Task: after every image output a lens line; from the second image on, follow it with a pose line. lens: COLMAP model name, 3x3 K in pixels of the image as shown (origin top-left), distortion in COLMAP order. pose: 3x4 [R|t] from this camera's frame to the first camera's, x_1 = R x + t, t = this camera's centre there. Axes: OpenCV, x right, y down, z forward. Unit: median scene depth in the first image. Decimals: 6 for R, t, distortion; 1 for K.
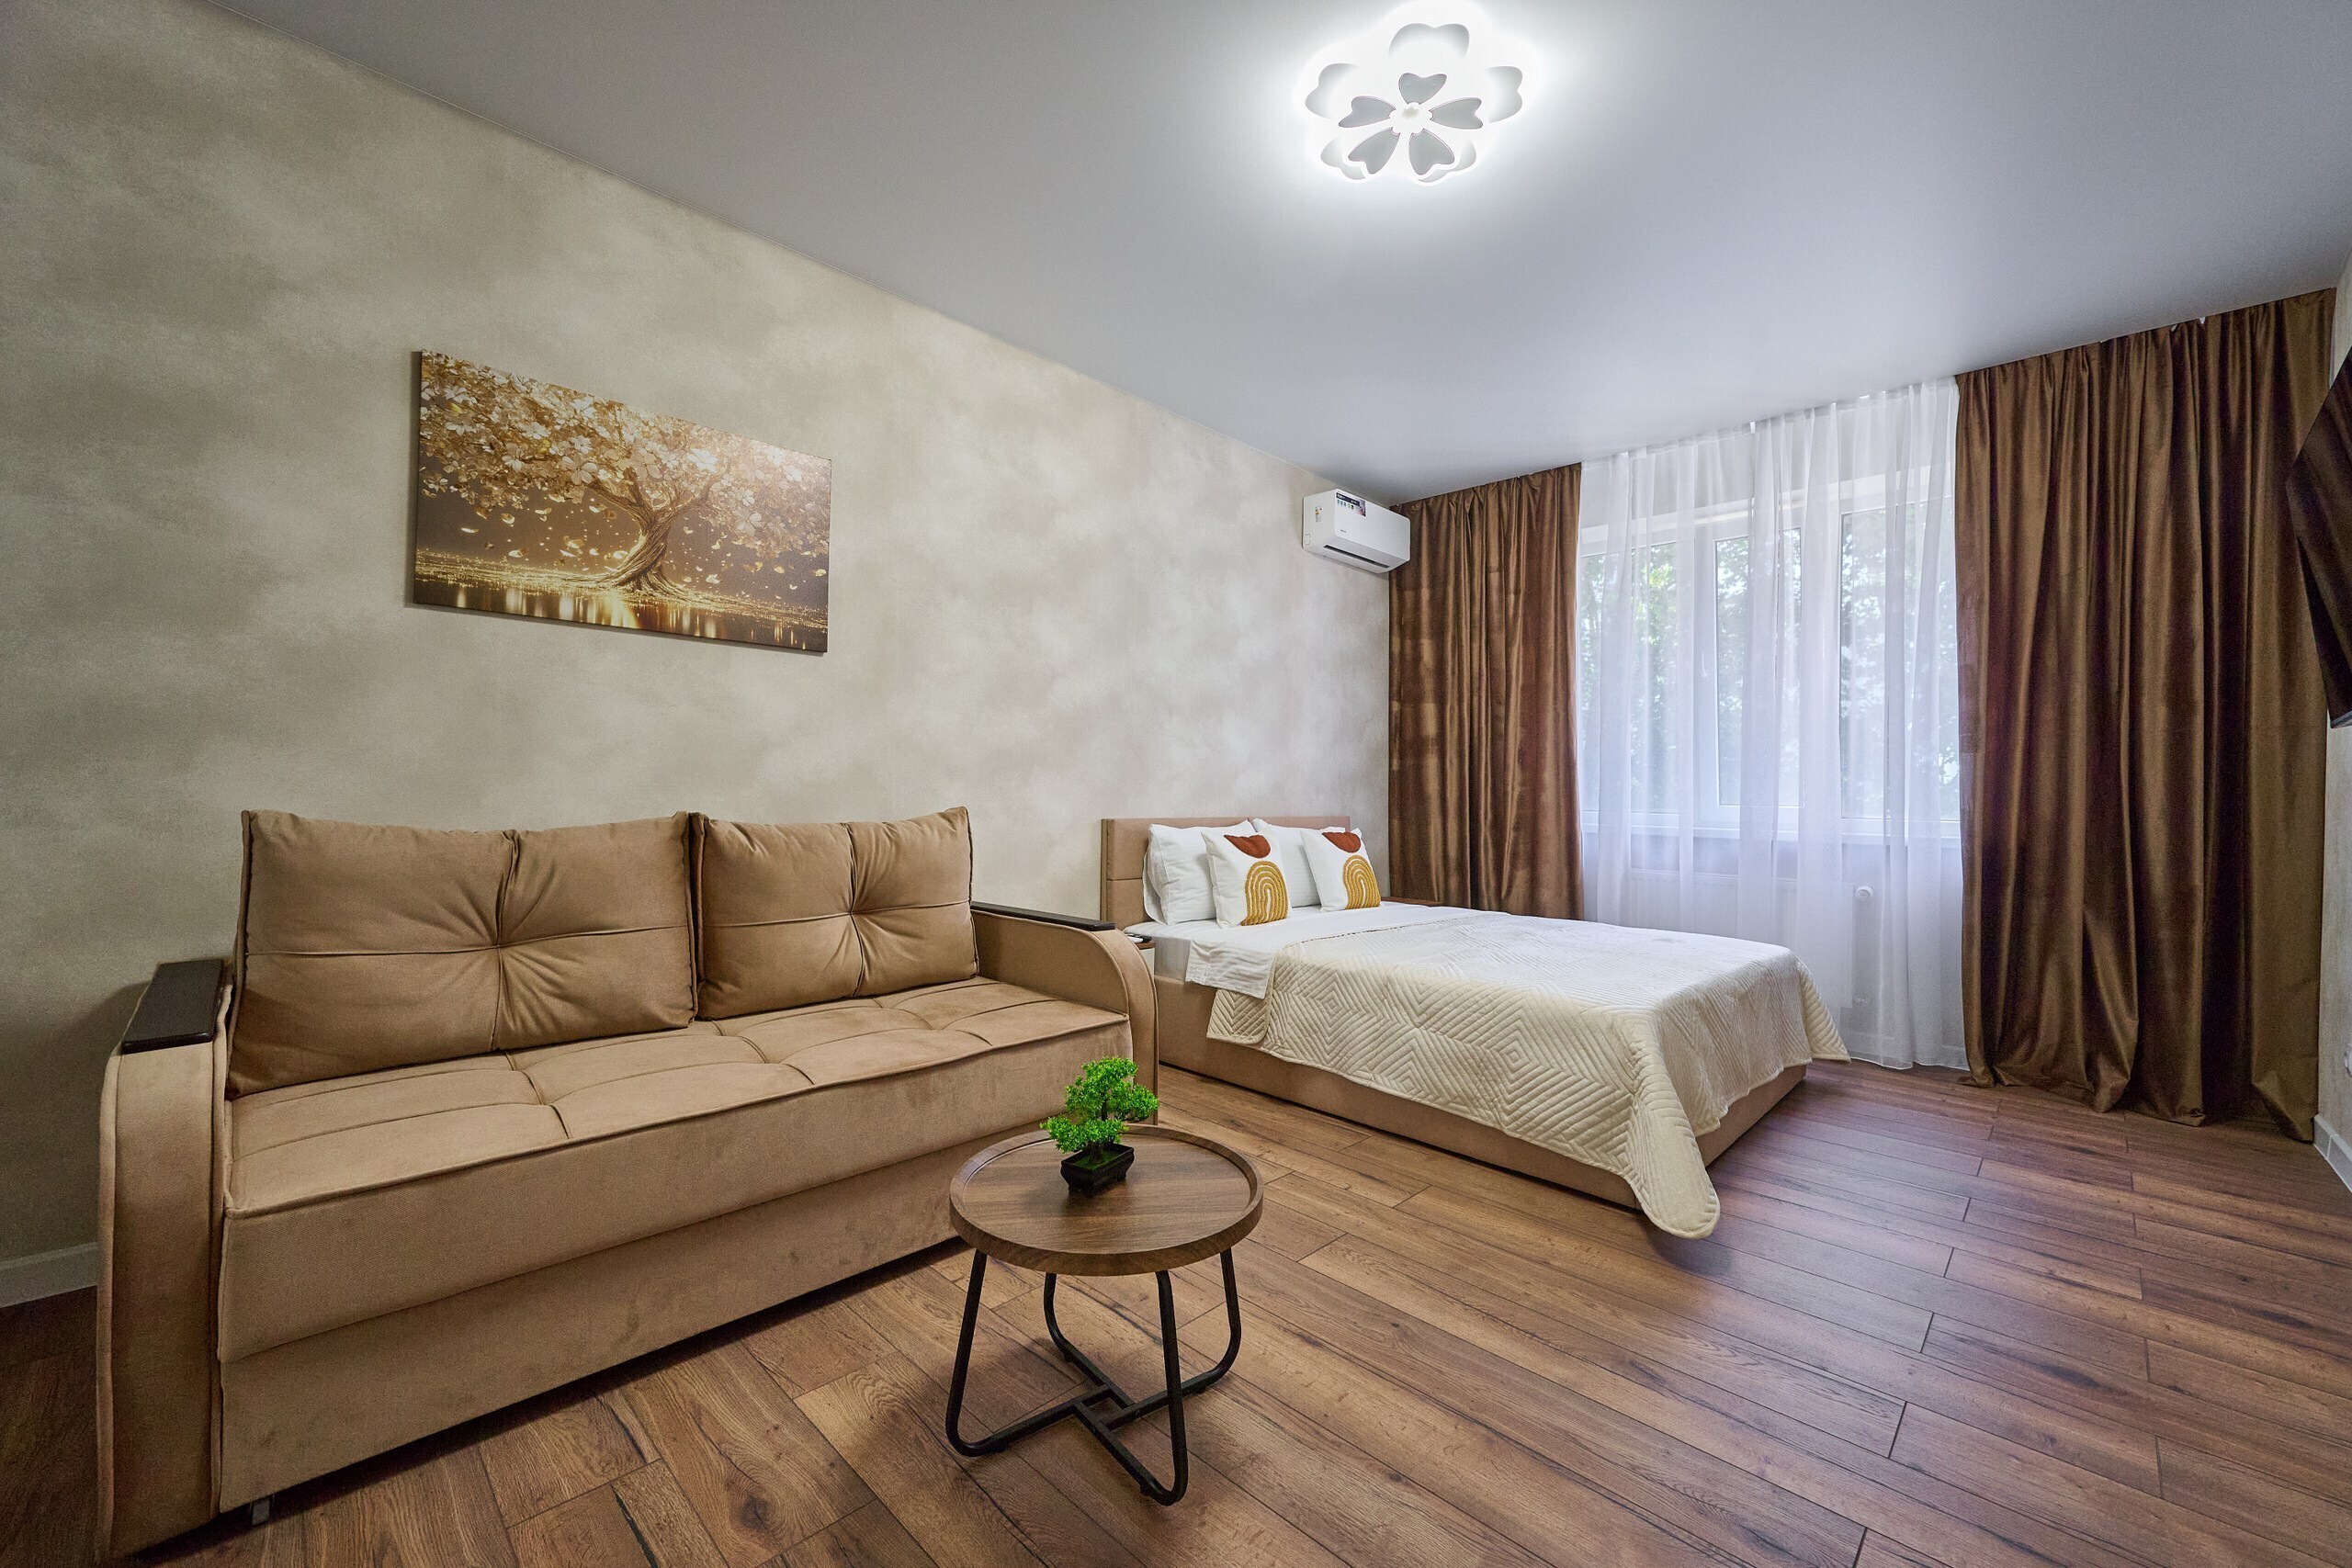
lens RADIAL K [[925.3, 0, 1176.0], [0, 925.3, 784.0], [0, 0, 1]] dist [-0.000492, 0.000042]
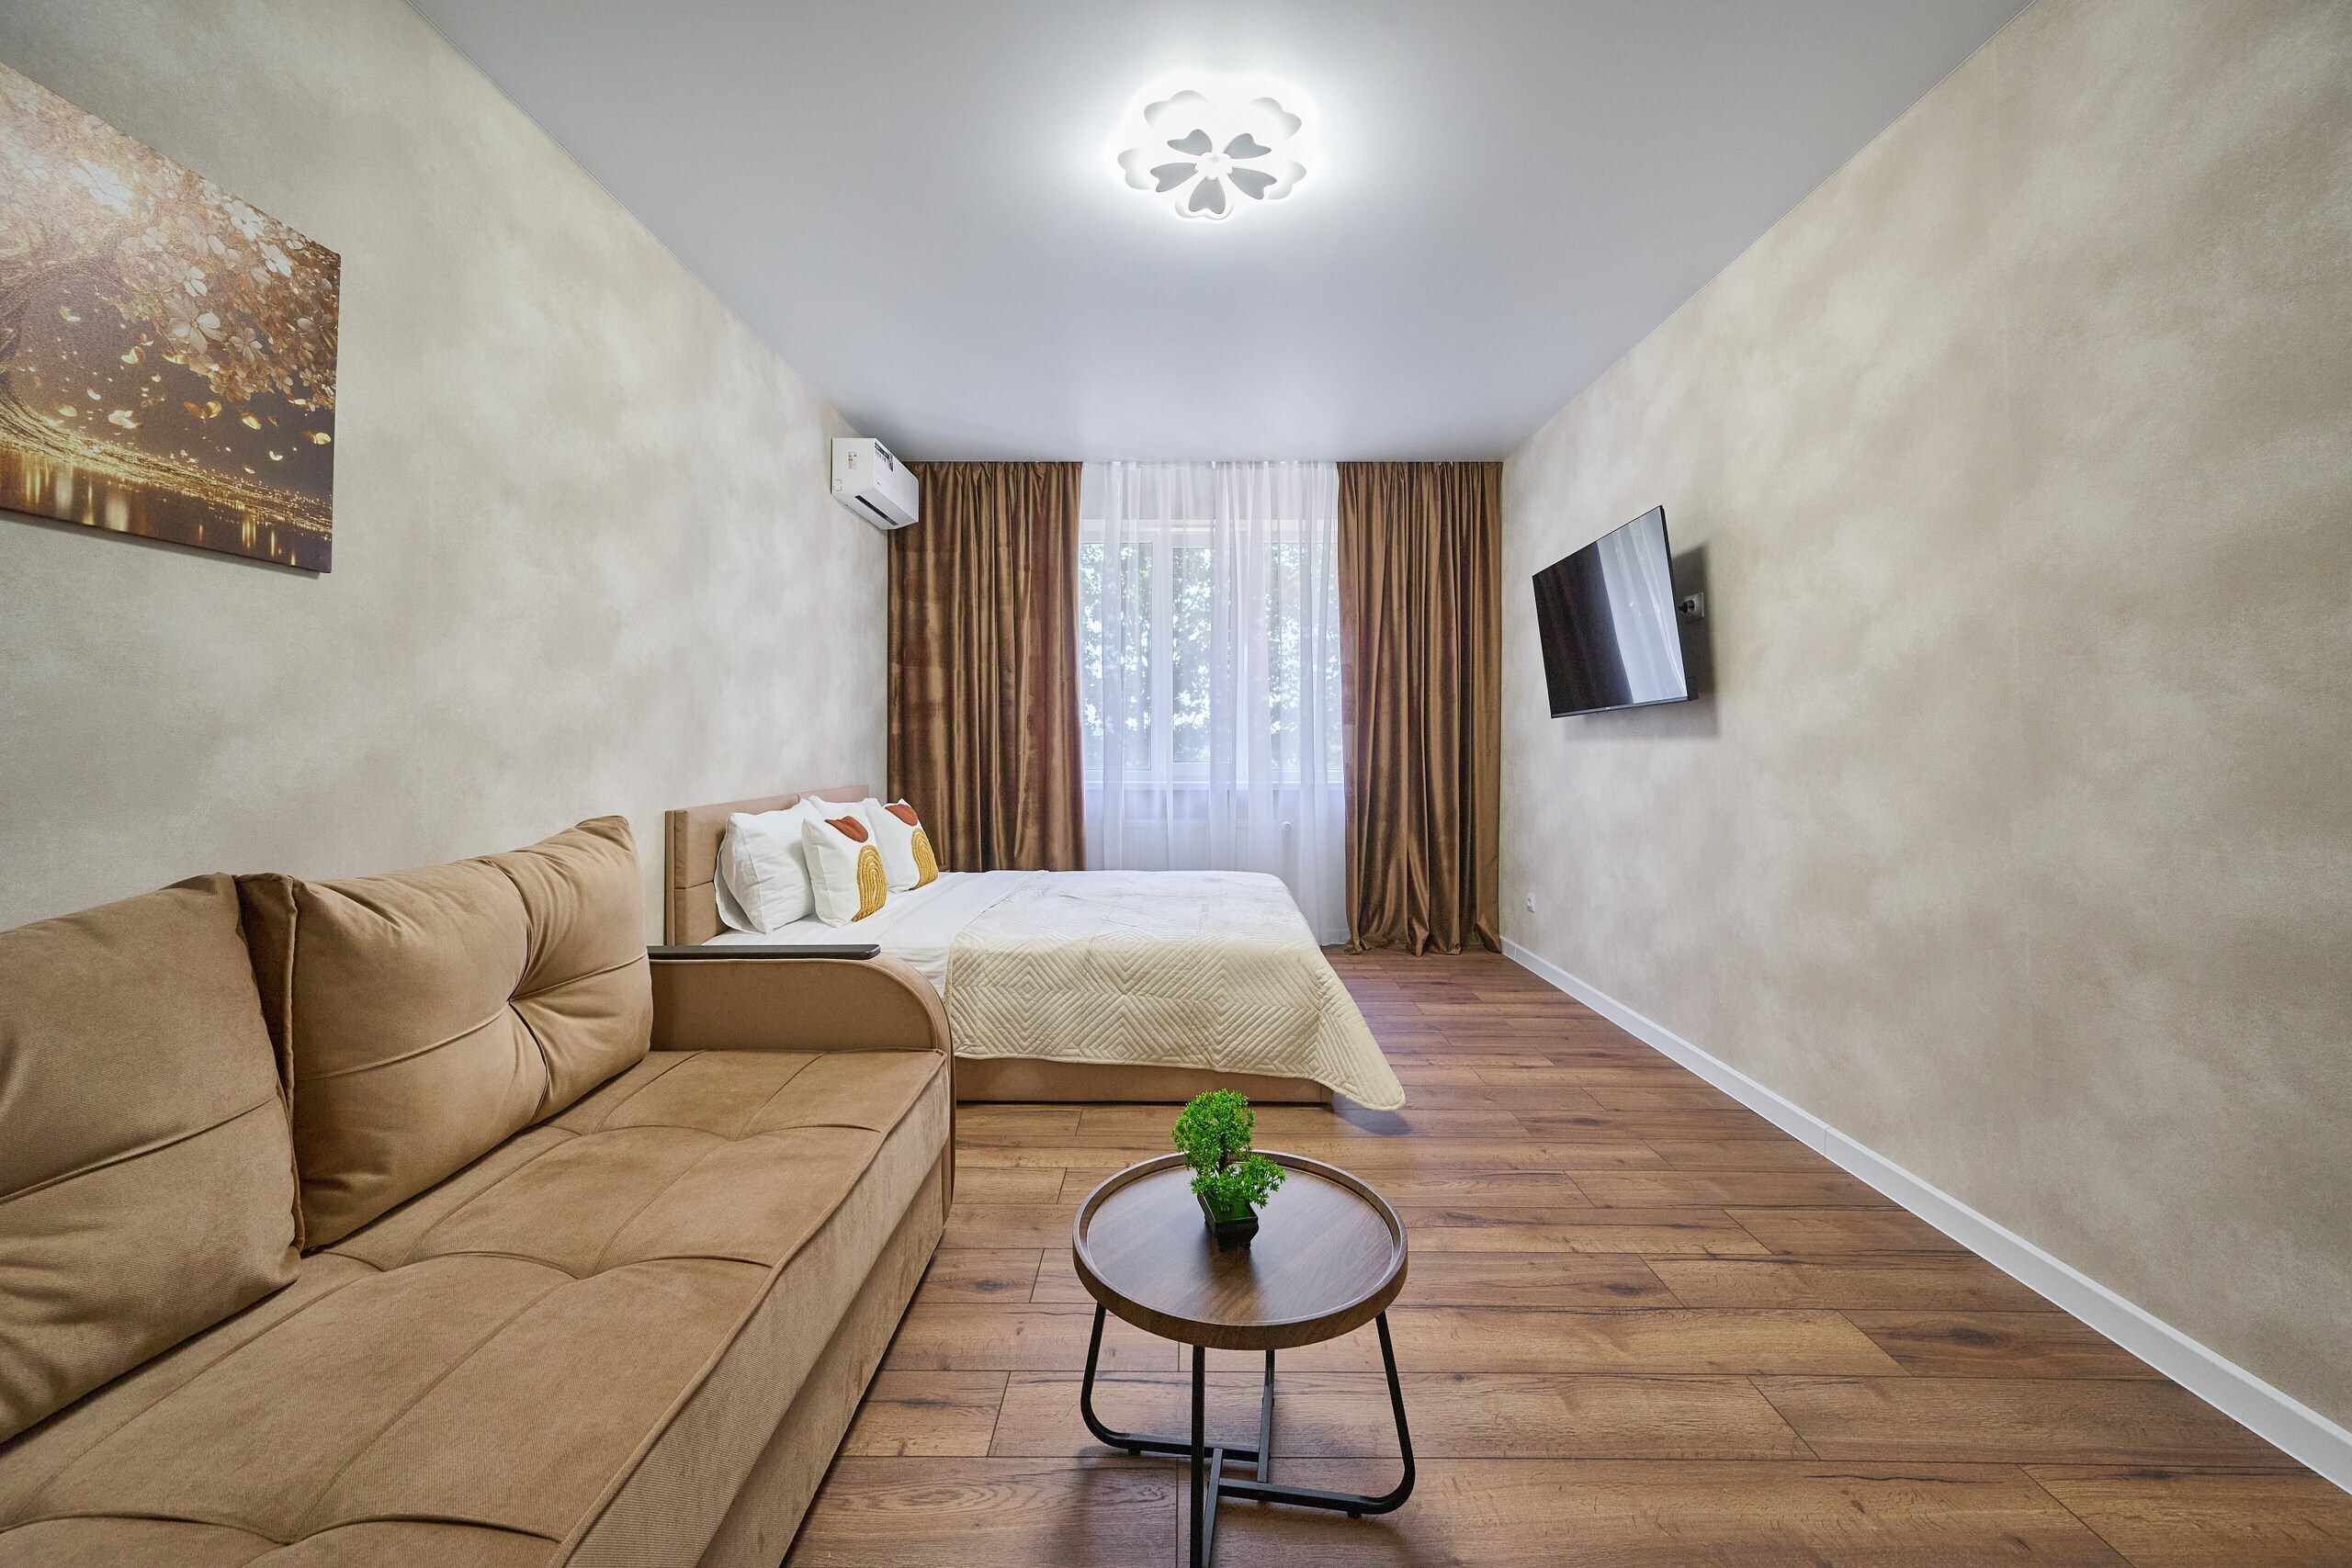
lens RADIAL K [[913.3, 0, 1175.9], [0, 913.3, 718.6], [0, 0, 1]] dist [-0.000699, 0.000262]
pose [[0.714595, 0.000678, 0.699538, -0.411465], [0.005666, 0.999961, -0.006757, -0.042340], [-0.699515, 0.008792, 0.714564, 0.202723]]
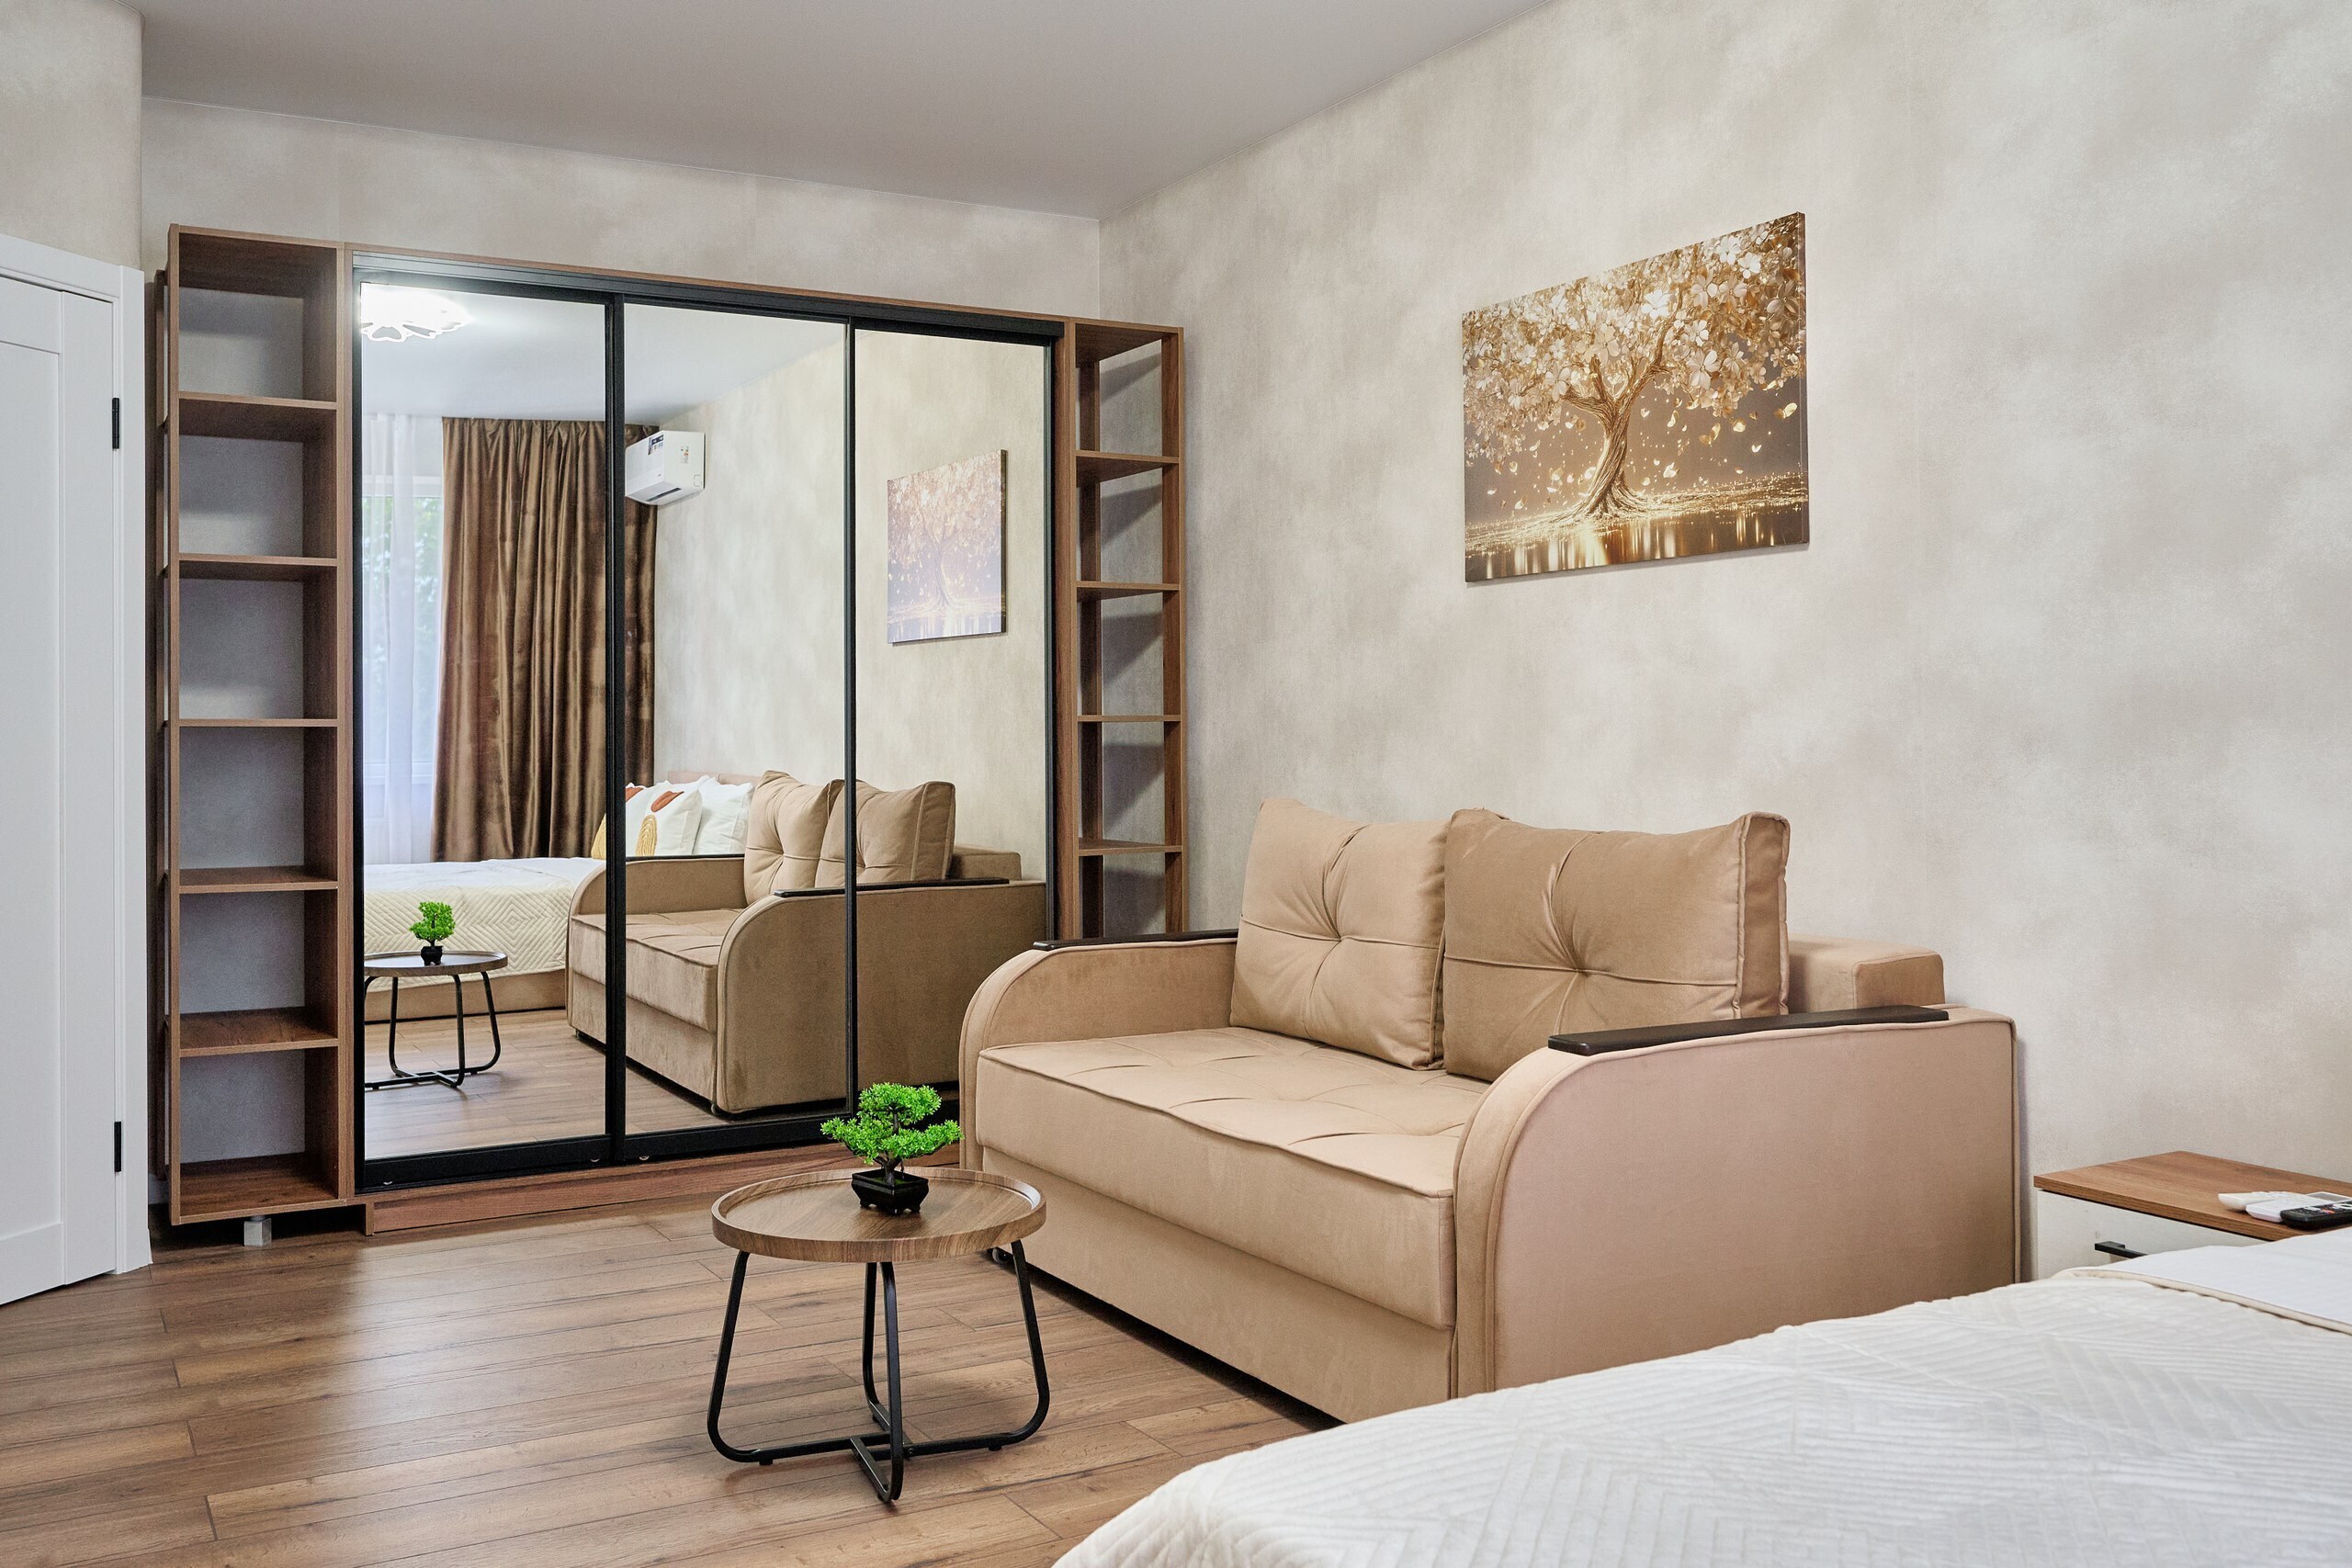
lens RADIAL K [[2044.3, 0, 1173.5], [0, 2044.3, 726.2], [0, 0, 1]] dist [0.002078, 0.000154]
pose [[-0.271850, -0.022742, -0.962071, 0.990640], [0.009742, 0.999604, -0.026382, 0.003048], [0.962290, -0.016544, -0.271521, 0.995159]]
